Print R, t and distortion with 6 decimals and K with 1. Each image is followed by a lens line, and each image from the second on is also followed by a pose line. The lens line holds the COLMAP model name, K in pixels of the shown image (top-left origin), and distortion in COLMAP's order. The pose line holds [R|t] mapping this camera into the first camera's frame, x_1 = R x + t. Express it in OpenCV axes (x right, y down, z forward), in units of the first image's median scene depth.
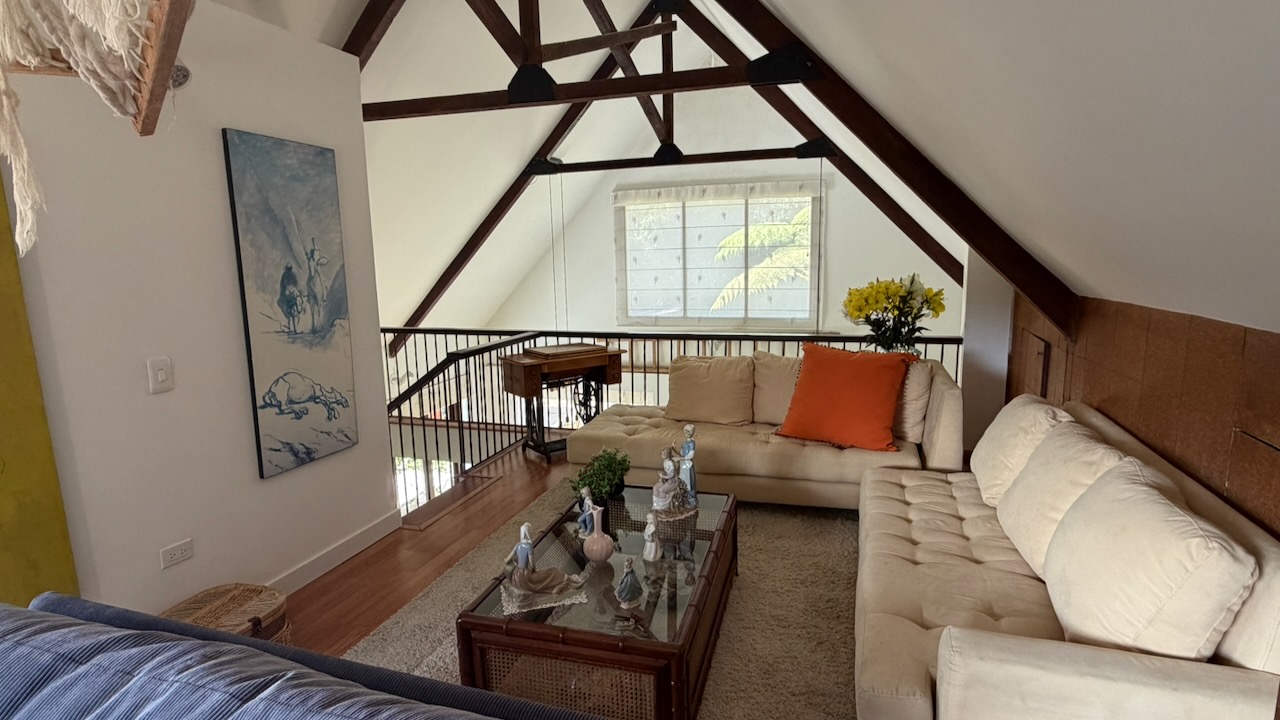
lens RADIAL K [[659.2, 0, 630.5], [0, 659.2, 364.8], [0, 0, 1]] dist [0.005743, 0.000054]
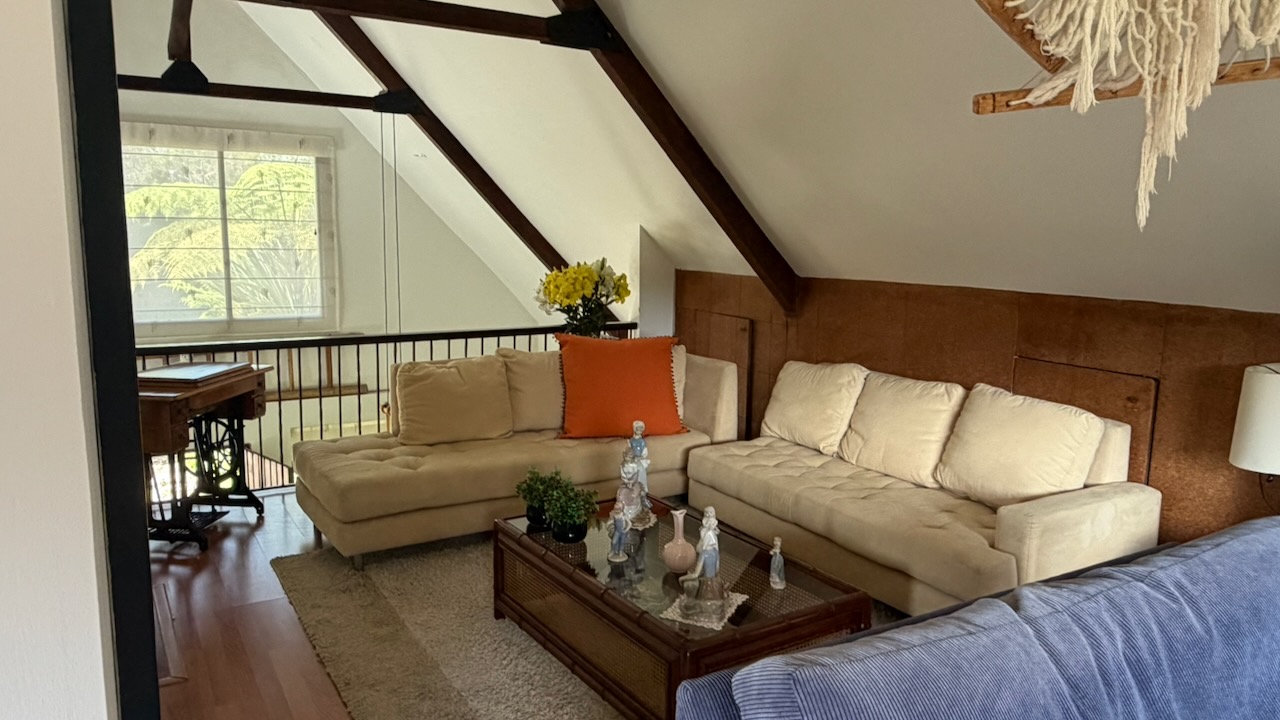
lens RADIAL K [[893.4, 0, 639.2], [0, 893.4, 357.5], [0, 0, 1]] dist [-0.002653, -0.000517]
pose [[0.643176, -0.077537, 0.761783, -0.360267], [0.098903, 0.994939, 0.017764, -0.007940], [-0.759304, 0.063917, 0.647589, 0.083940]]
